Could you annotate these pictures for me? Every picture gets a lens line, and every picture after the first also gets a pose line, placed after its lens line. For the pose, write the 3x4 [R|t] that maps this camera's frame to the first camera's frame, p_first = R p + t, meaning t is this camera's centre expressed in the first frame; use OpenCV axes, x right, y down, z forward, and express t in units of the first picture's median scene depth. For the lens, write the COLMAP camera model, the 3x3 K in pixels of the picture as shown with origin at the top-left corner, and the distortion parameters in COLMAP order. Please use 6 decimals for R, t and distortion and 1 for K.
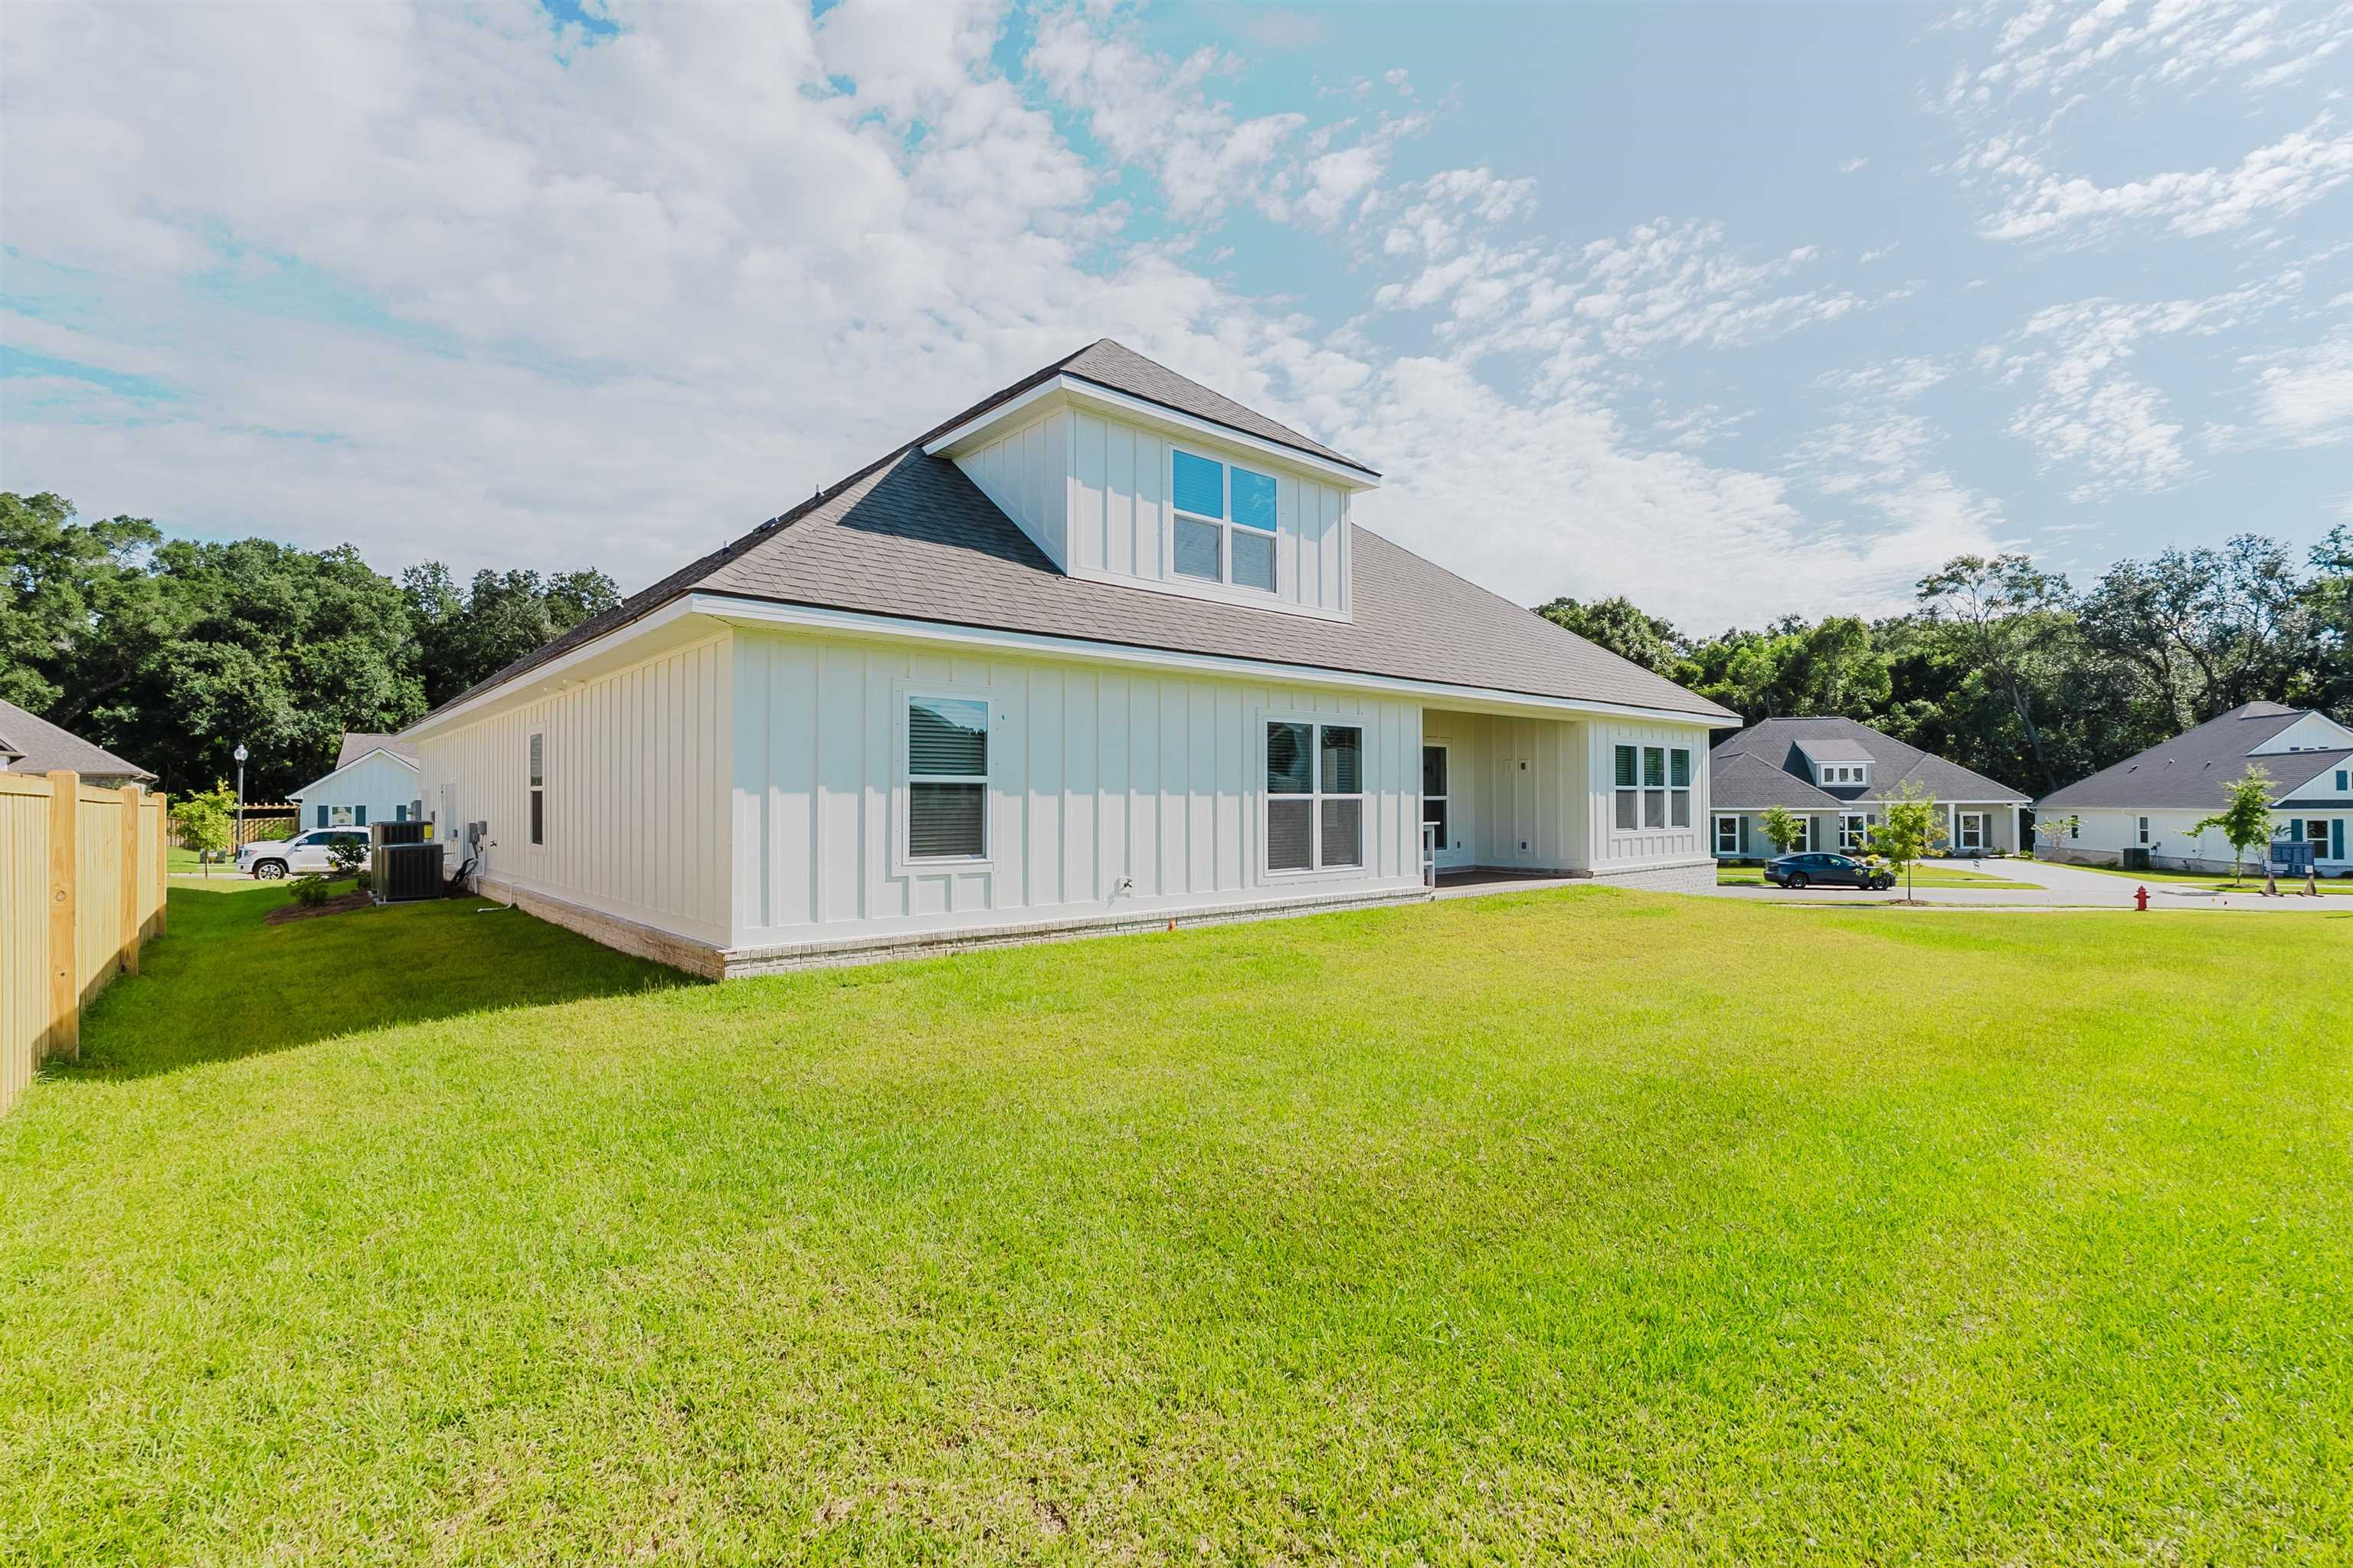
lens RADIAL K [[1095.5, 0, 1176.5], [0, 1095.5, 784.0], [0, 0, 1]] dist [-0.026198, 0.006510]
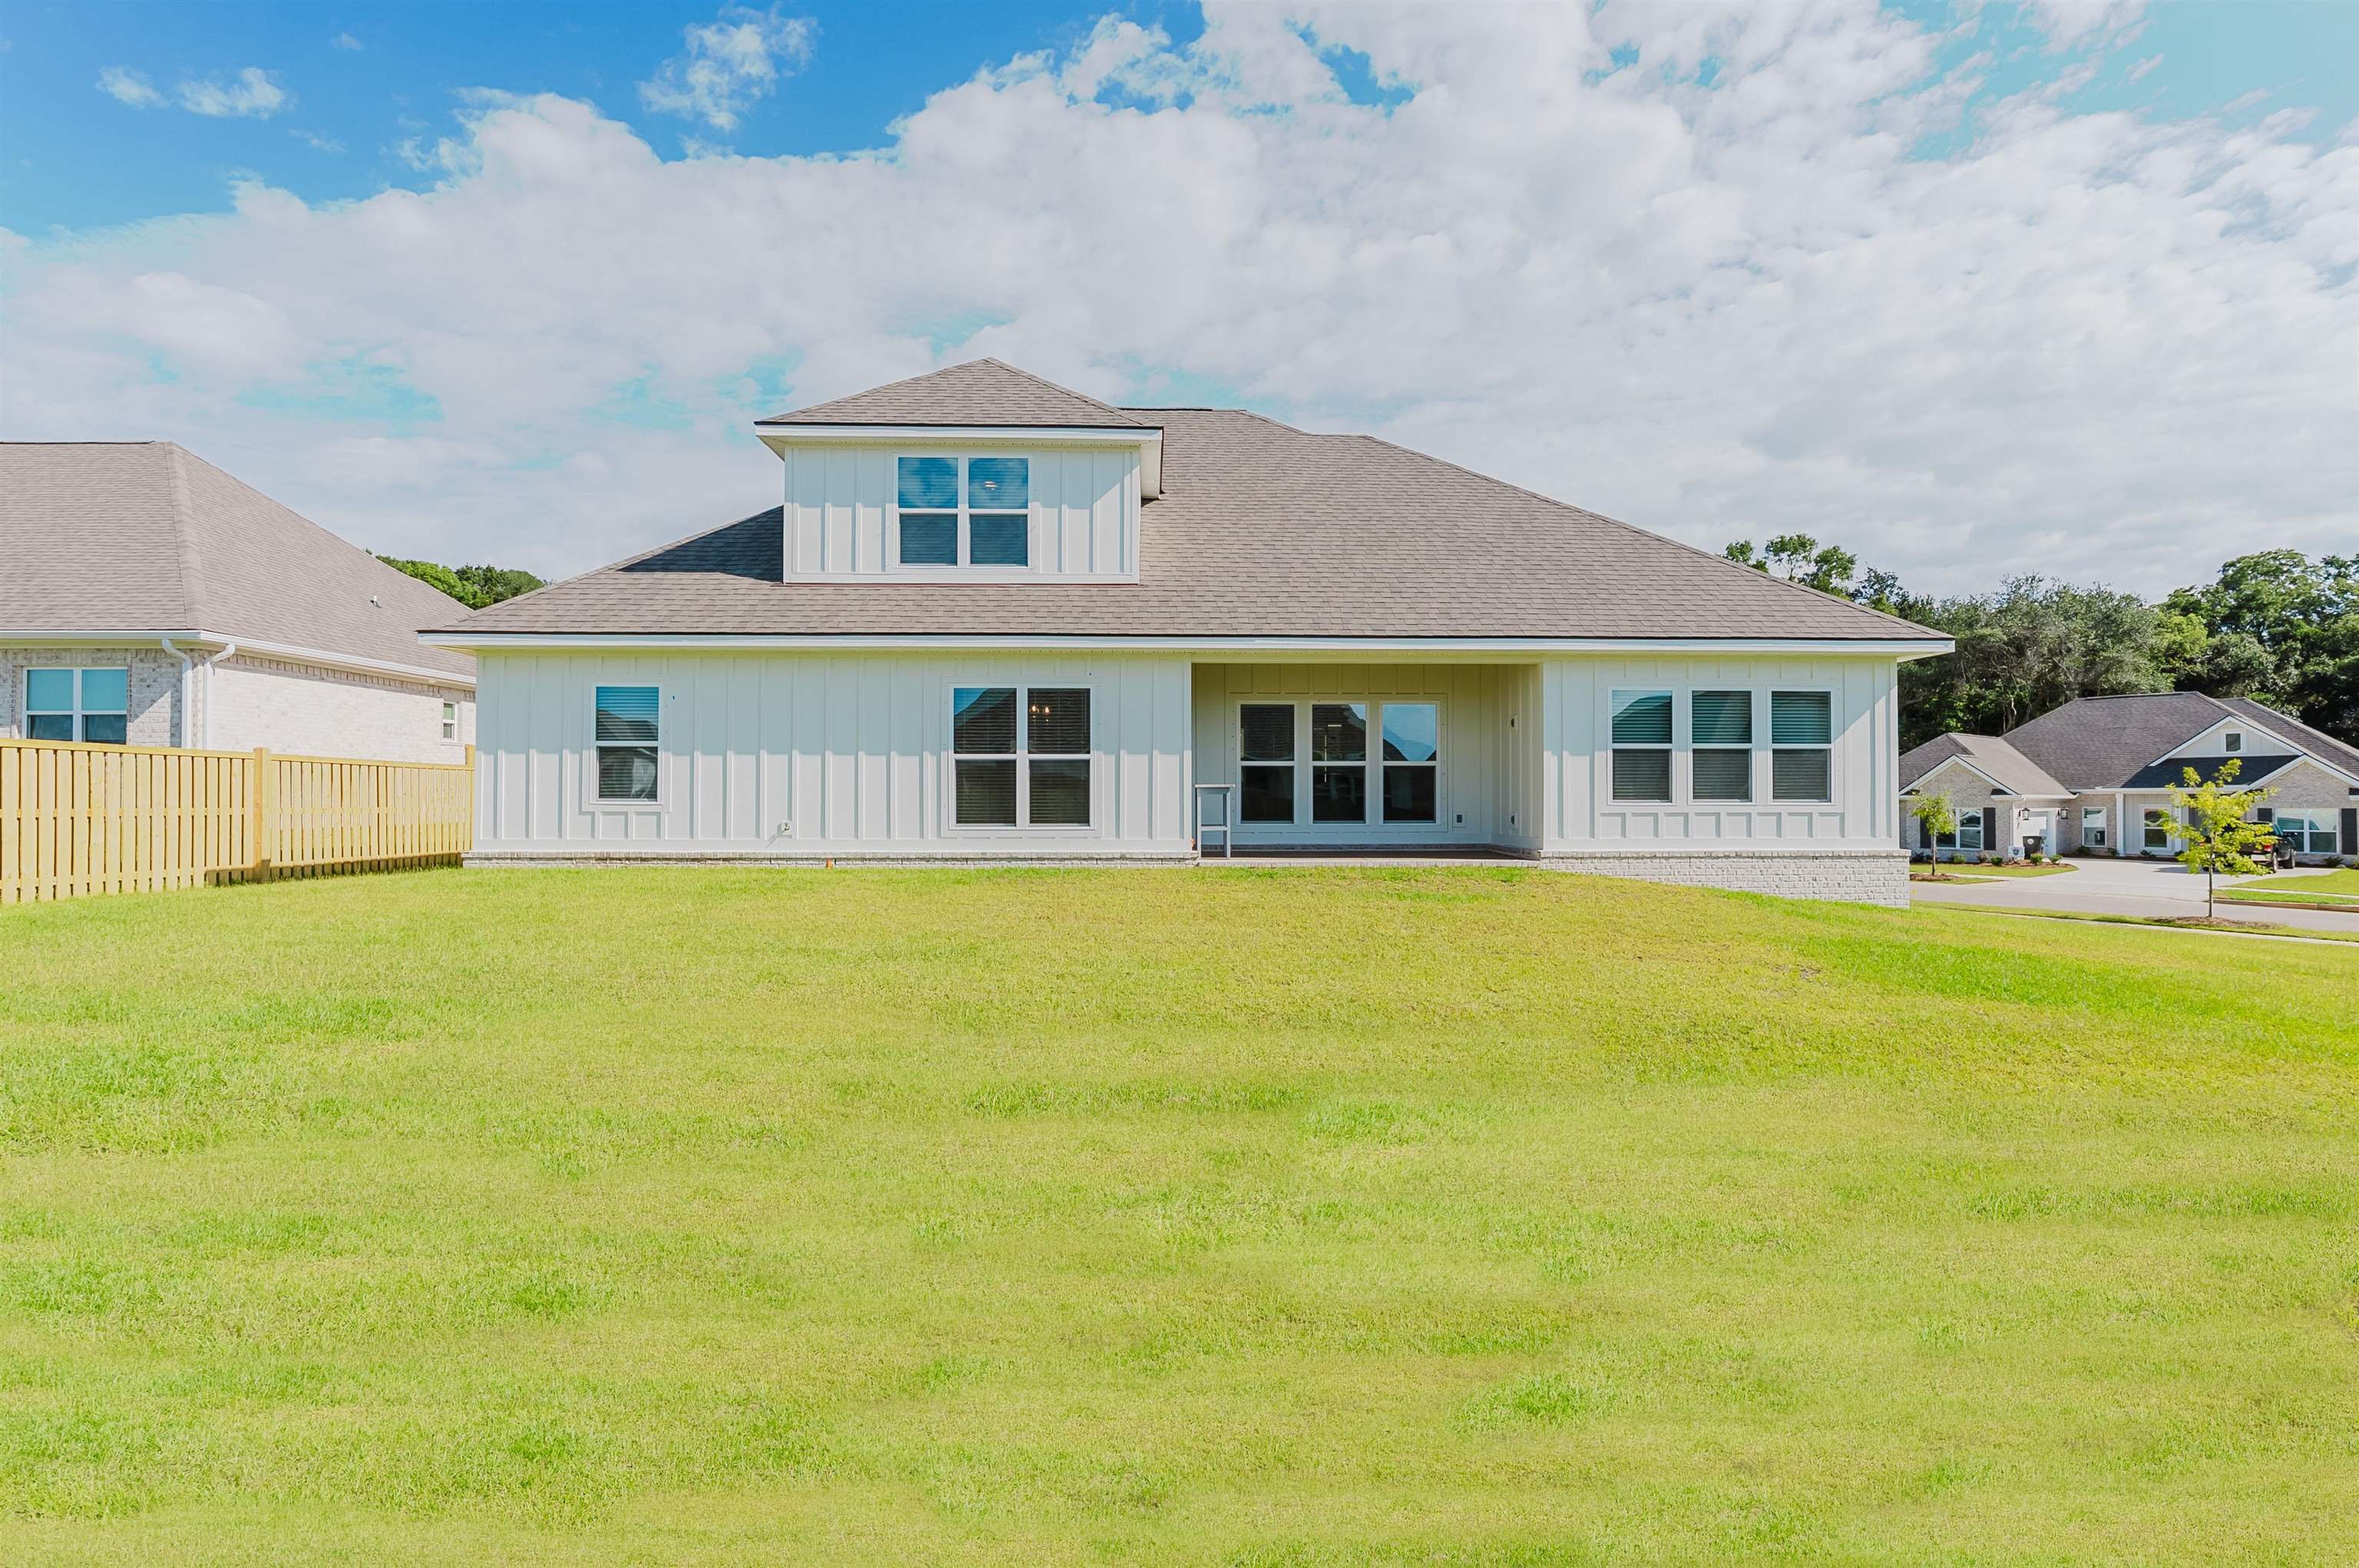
lens RADIAL K [[1098.3, 0, 1179.5], [0, 1098.3, 784.0], [0, 0, 1]] dist [-0.026198, 0.006510]
pose [[0.761874, -0.003767, -0.647715, 0.655516], [0.006216, 0.999980, 0.001495, 0.026286], [0.647696, -0.005165, 0.761881, 0.211185]]
